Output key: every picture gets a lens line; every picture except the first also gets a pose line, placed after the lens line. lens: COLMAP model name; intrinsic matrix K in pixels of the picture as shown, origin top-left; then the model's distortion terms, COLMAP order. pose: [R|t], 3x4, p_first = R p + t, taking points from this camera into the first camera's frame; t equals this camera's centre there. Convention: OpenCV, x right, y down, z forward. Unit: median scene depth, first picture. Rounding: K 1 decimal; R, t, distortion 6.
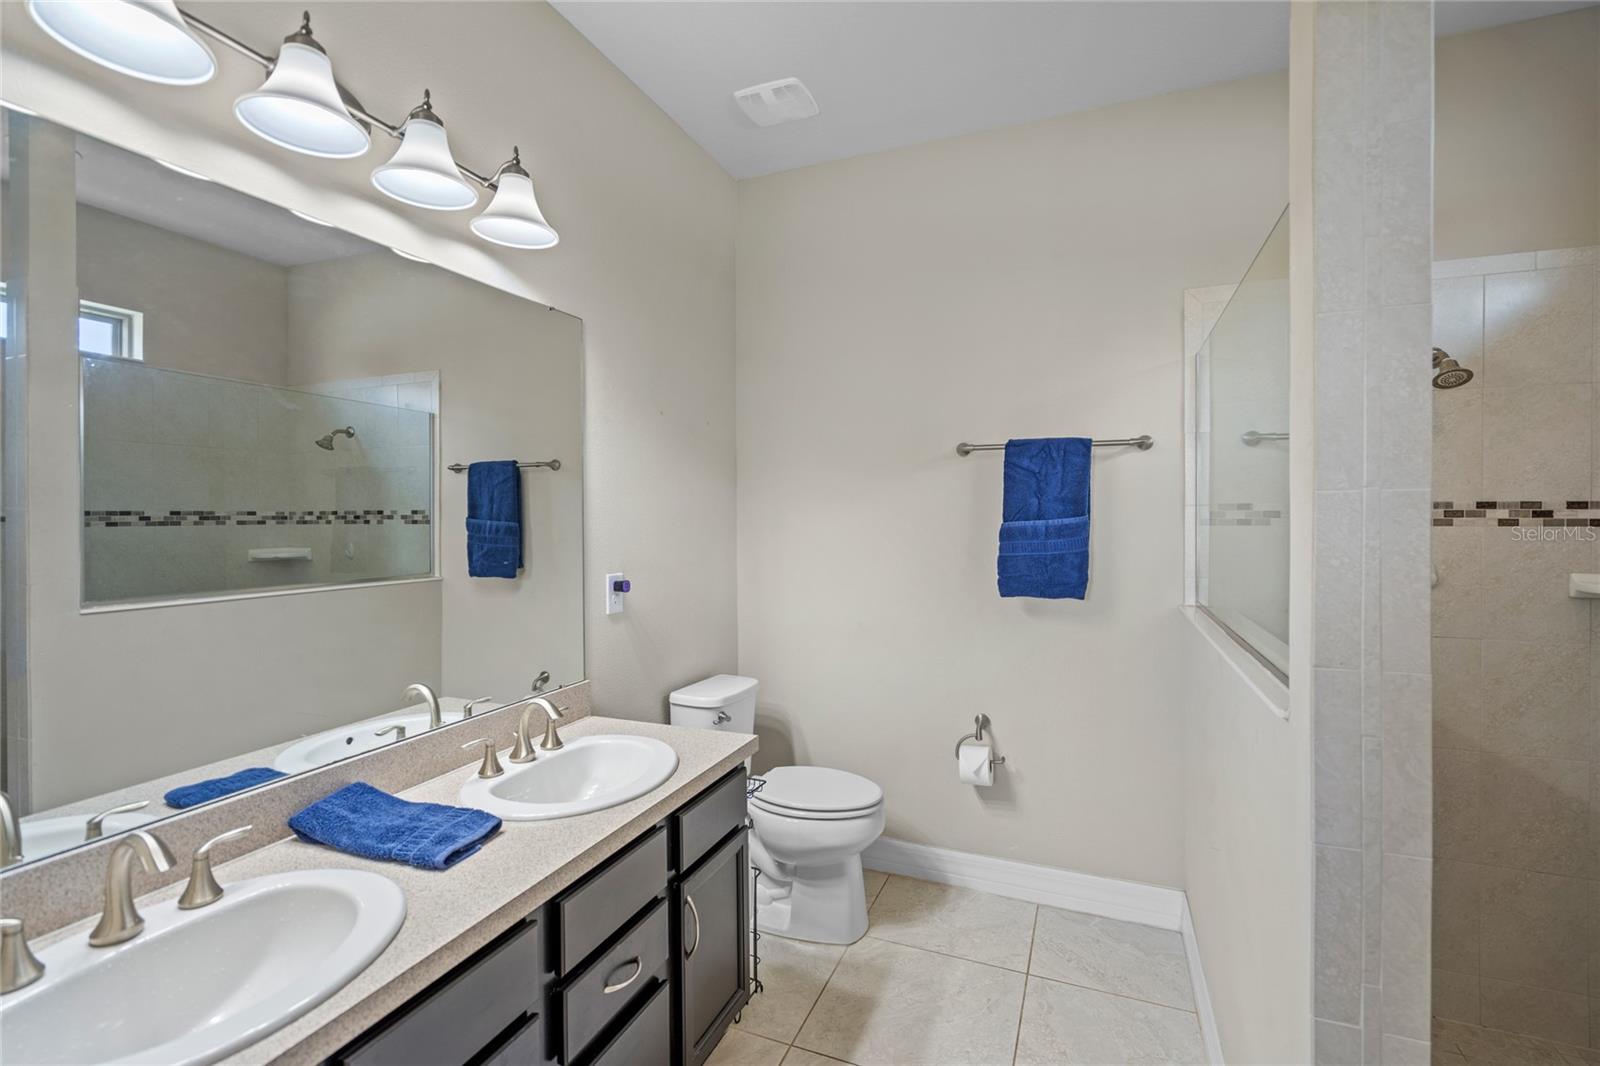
lens RADIAL K [[729.7, 0, 804.5], [0, 729.7, 531.3], [0, 0, 1]] dist [-0.001646, 0.002404]
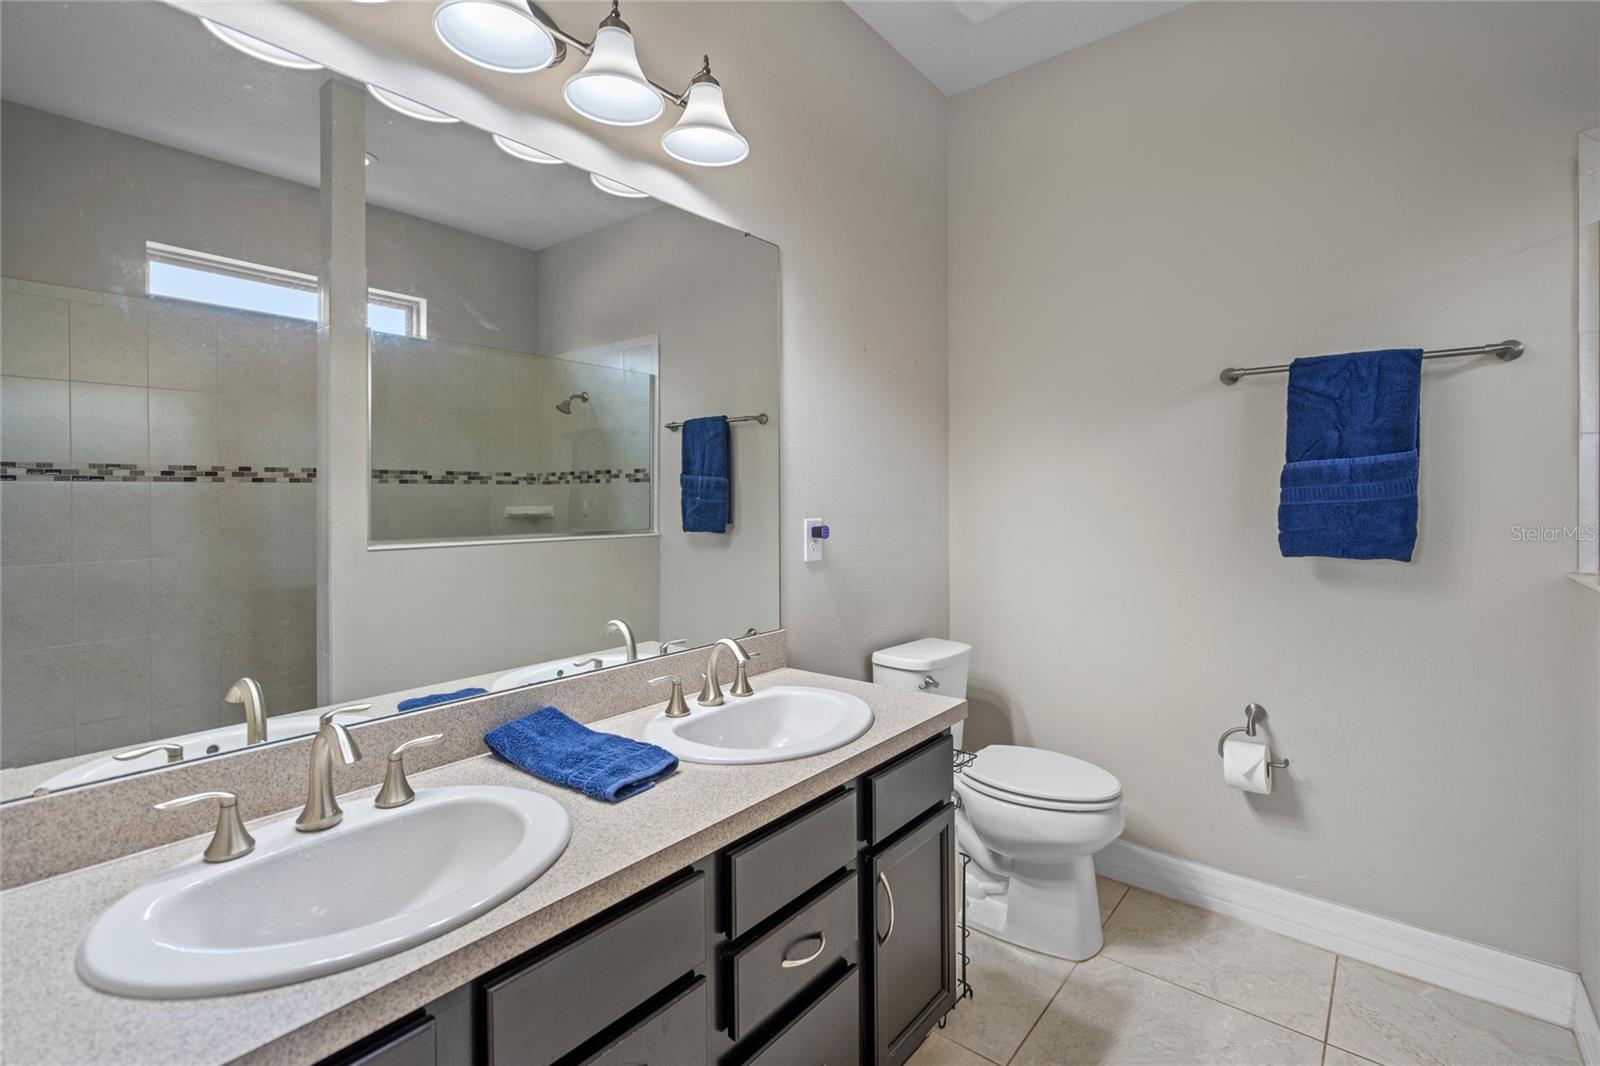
lens RADIAL K [[731.6, 0, 803.7], [0, 731.6, 511.5], [0, 0, 1]] dist [-0.002355, 0.002005]
pose [[0.955348, 0.002478, -0.295474, 0.006037], [-0.004145, 0.999979, -0.005016, 0.049106], [0.295455, 0.006017, 0.955338, 0.090631]]
